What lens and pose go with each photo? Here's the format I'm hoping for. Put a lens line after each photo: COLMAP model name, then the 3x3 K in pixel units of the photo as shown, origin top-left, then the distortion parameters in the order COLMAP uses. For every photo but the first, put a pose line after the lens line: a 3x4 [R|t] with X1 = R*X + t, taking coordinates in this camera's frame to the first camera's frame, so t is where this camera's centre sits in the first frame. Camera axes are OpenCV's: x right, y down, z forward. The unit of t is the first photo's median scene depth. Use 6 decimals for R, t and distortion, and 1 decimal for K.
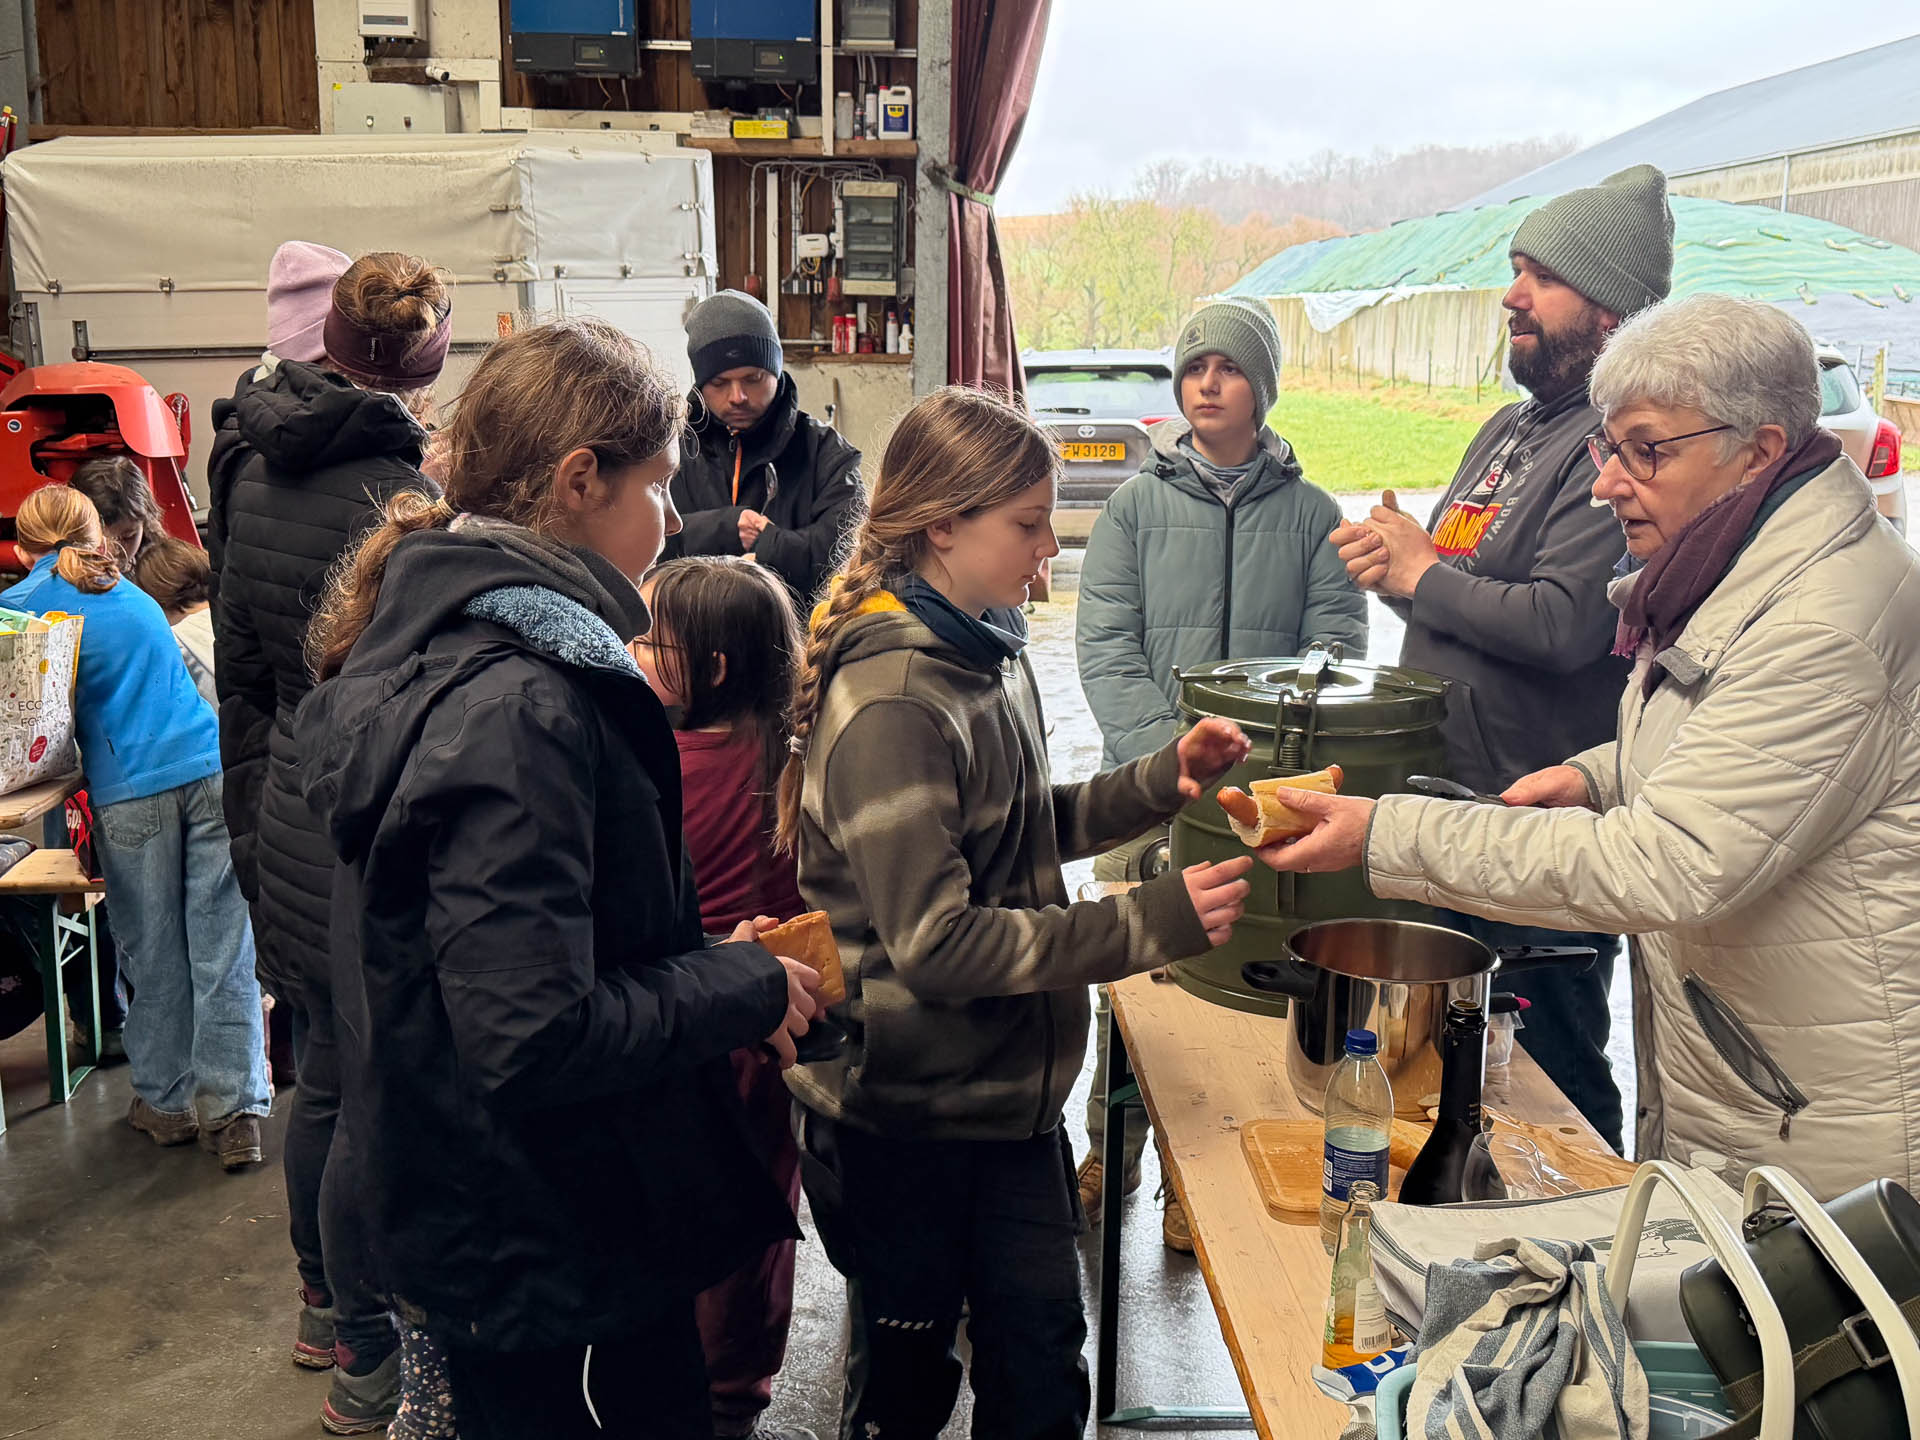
lens RADIAL K [[2006.1, 0, 959.2], [0, 2006.1, 729.5], [0, 0, 1]] dist [0.099289, -0.226890]
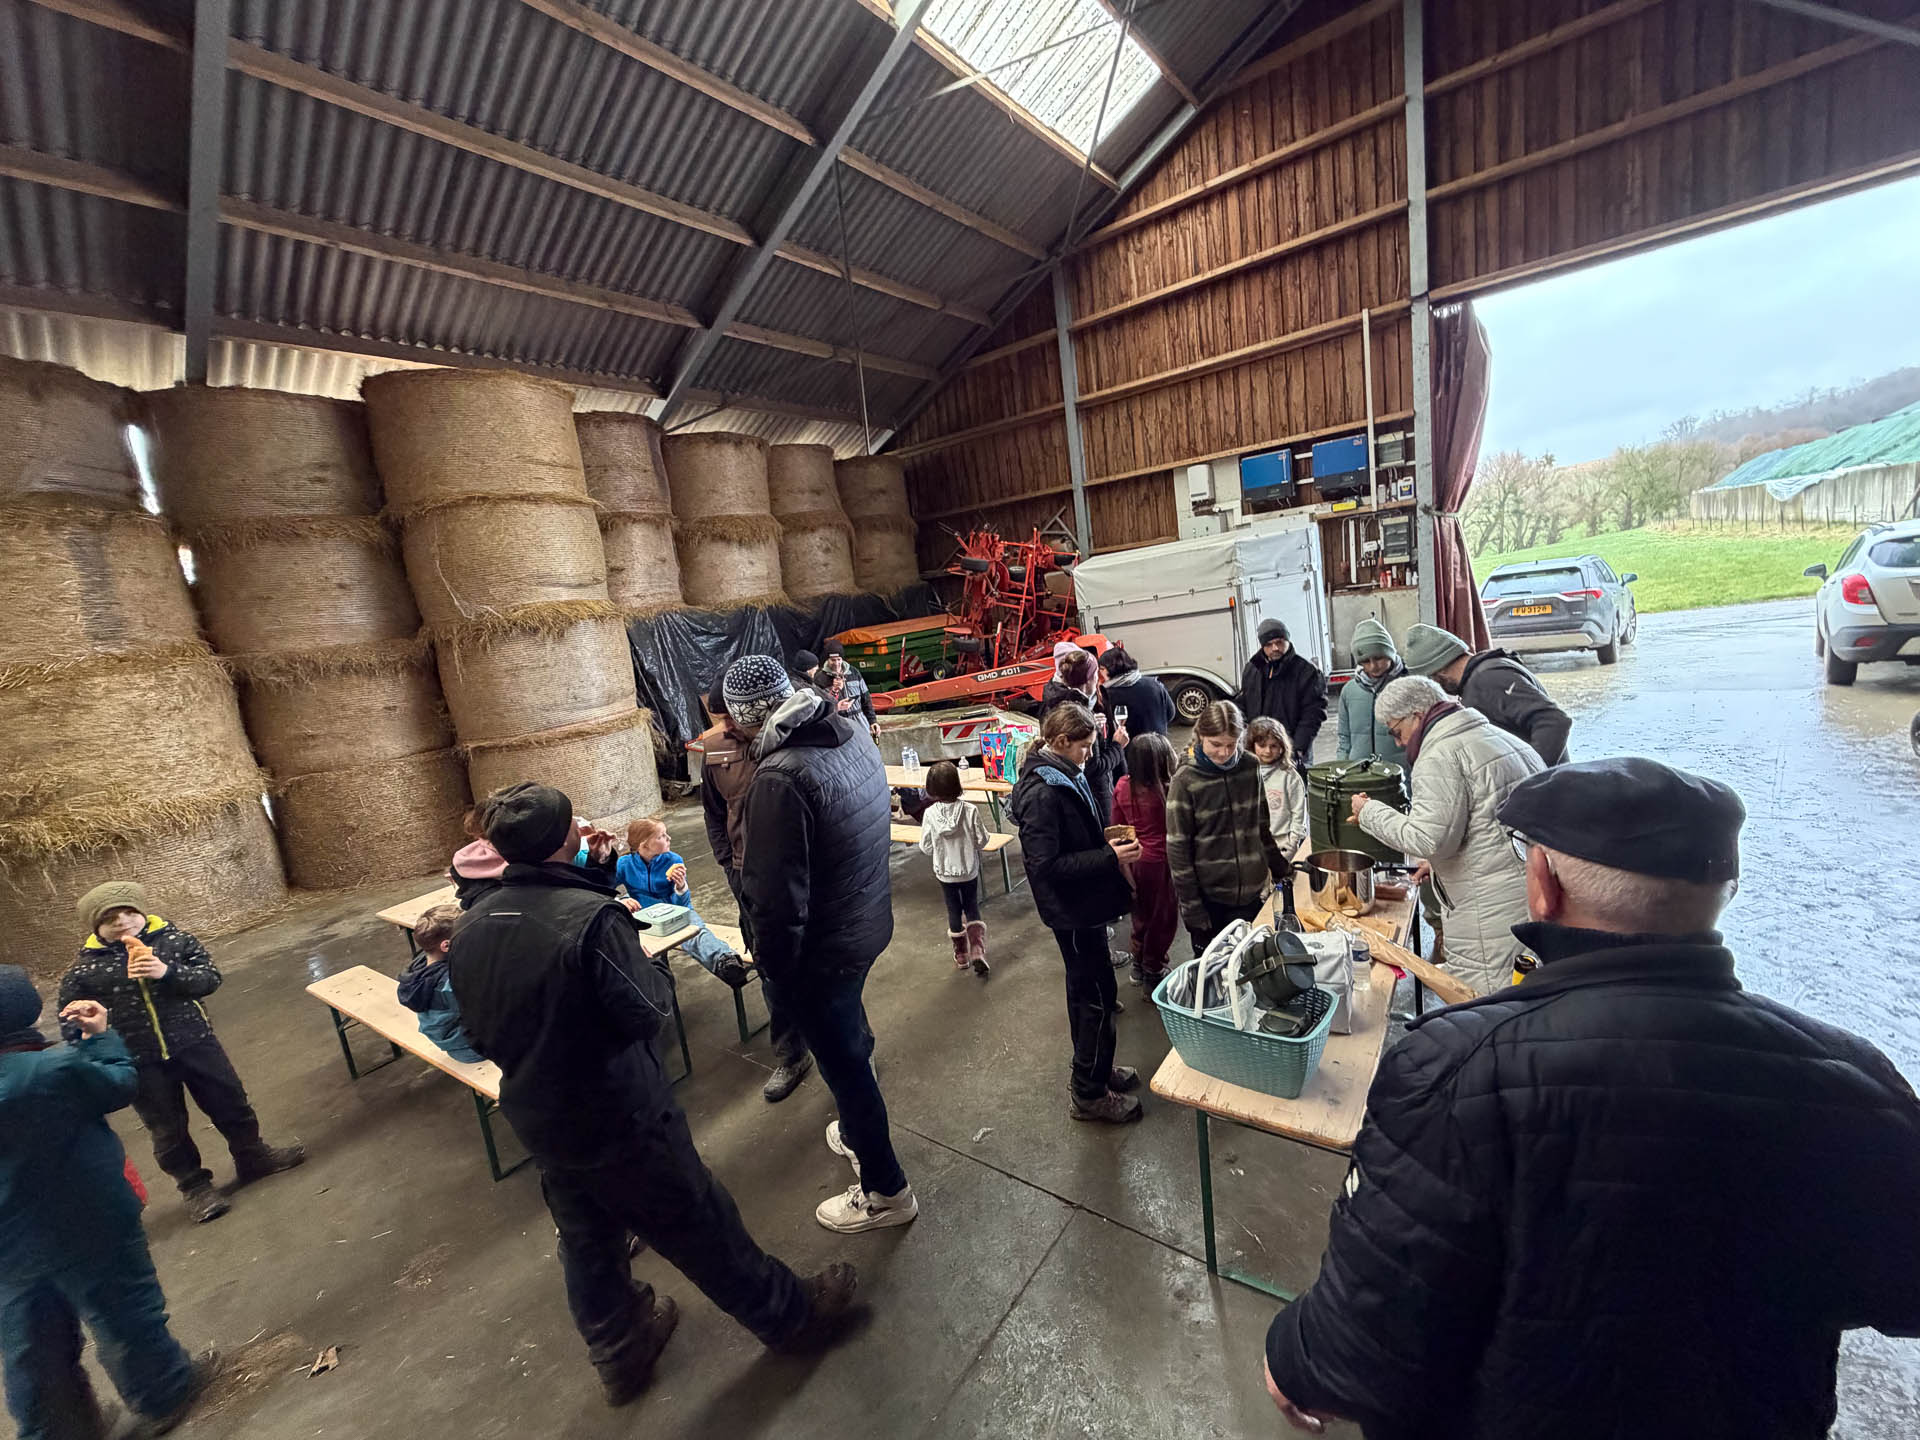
lens RADIAL K [[776.0, 0, 952.2], [0, 776.0, 710.1], [0, 0, 1]] dist [0.016011, -0.000023]
pose [[0.788085, -0.023067, -0.615134, 0.110019], [0.014969, 0.999720, -0.018312, -0.025953], [0.615384, 0.005224, 0.788210, -0.086360]]
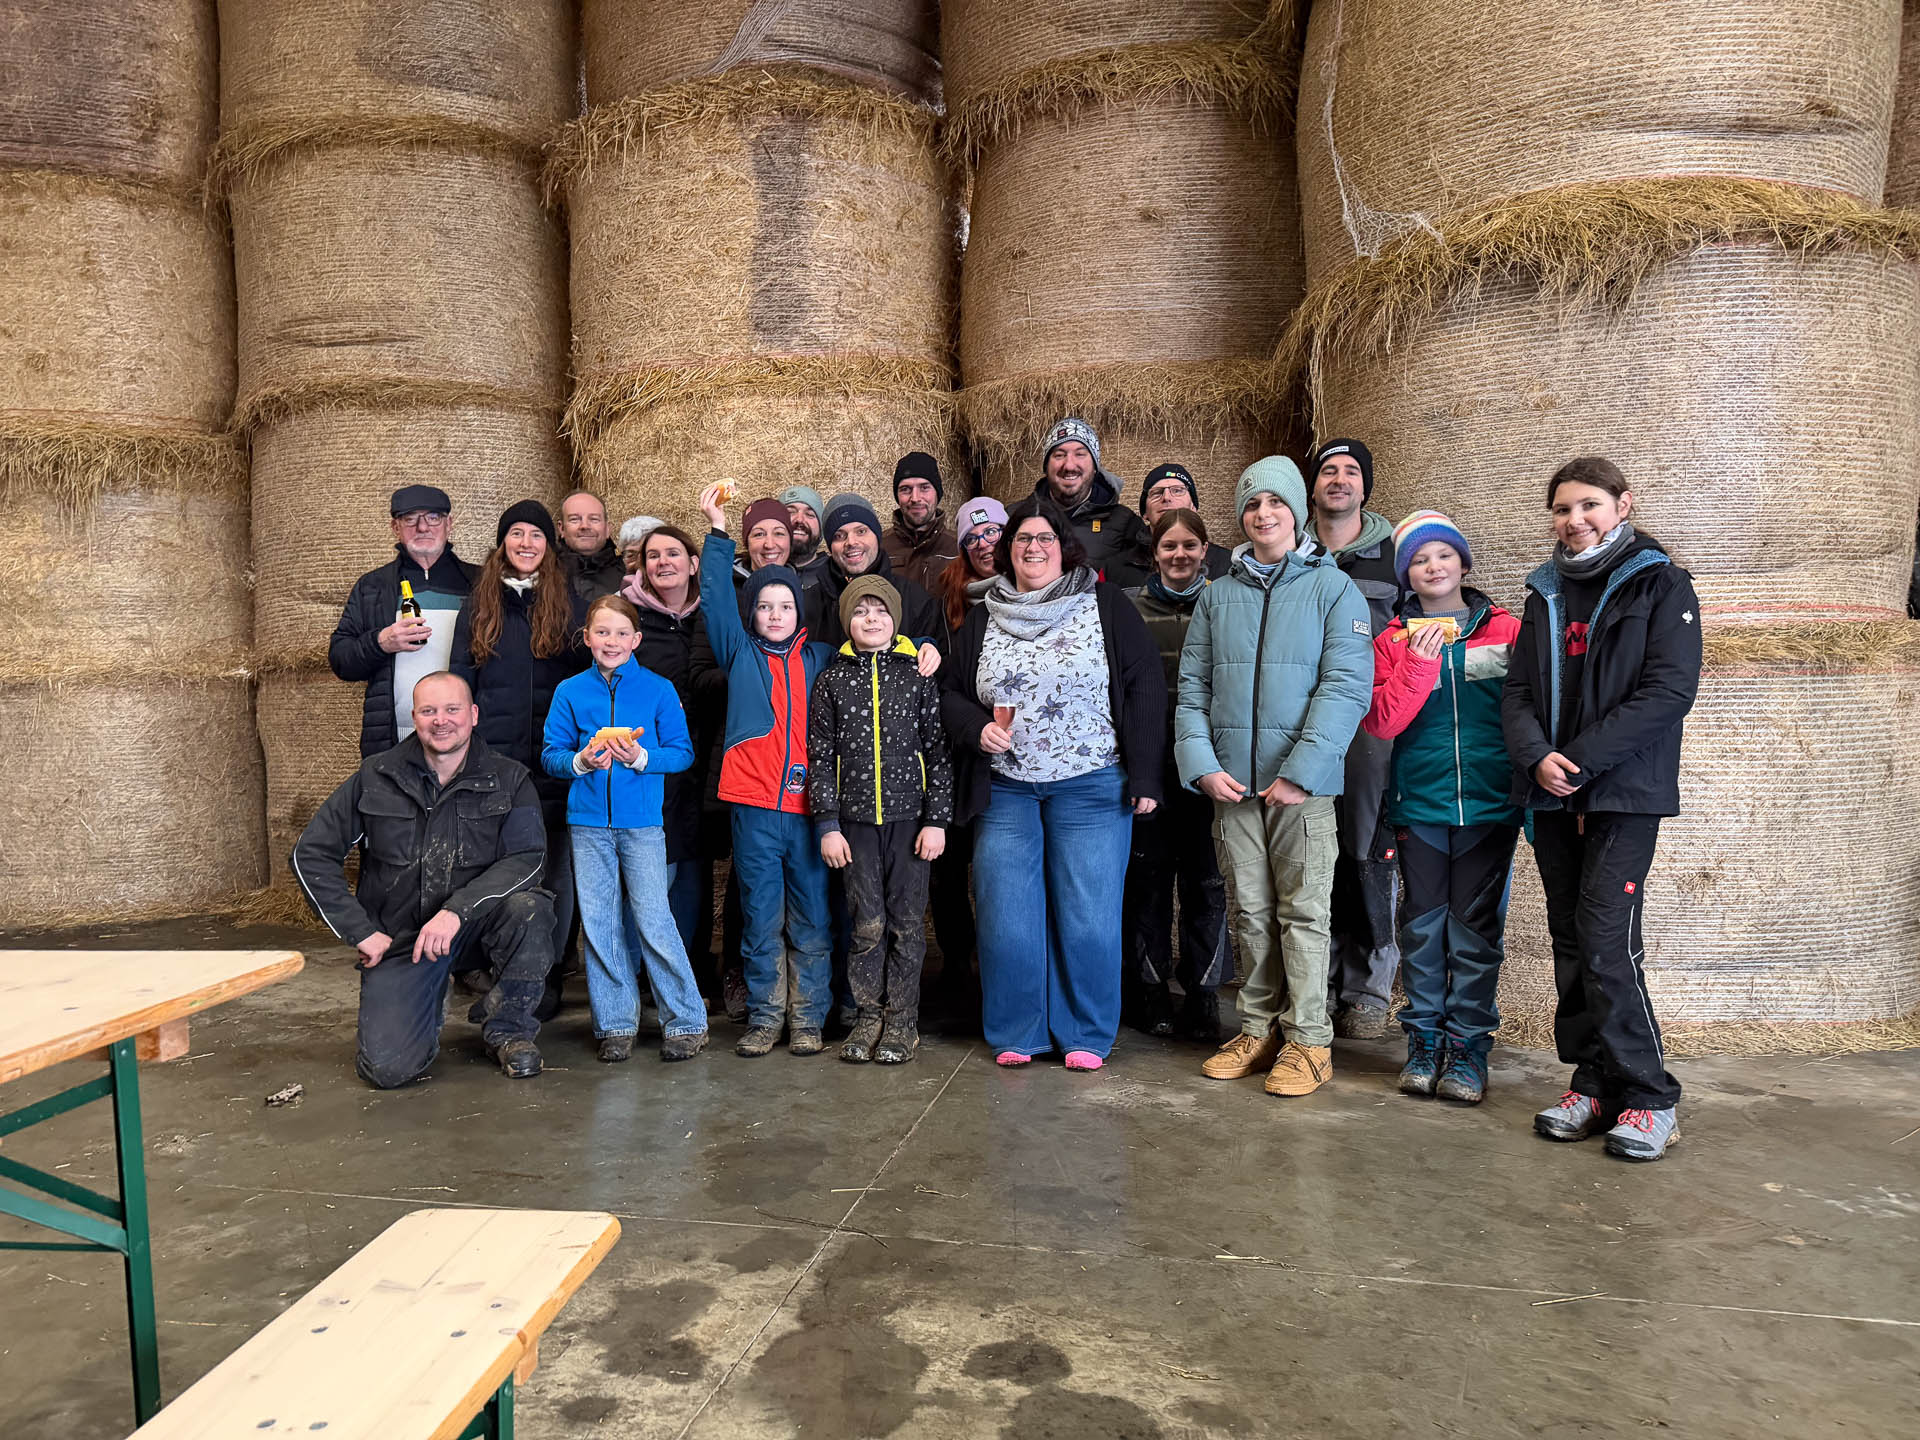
lens RADIAL K [[1377.0, 0, 960.0], [0, 1377.0, 720.0], [0, 0, 1]] dist [0.008641, -0.007327]
pose [[-0.206830, 0.002499, -0.978374, -0.257171], [-0.190315, 0.980792, 0.042738, 0.012647], [0.959688, 0.195039, -0.202381, 0.206984]]
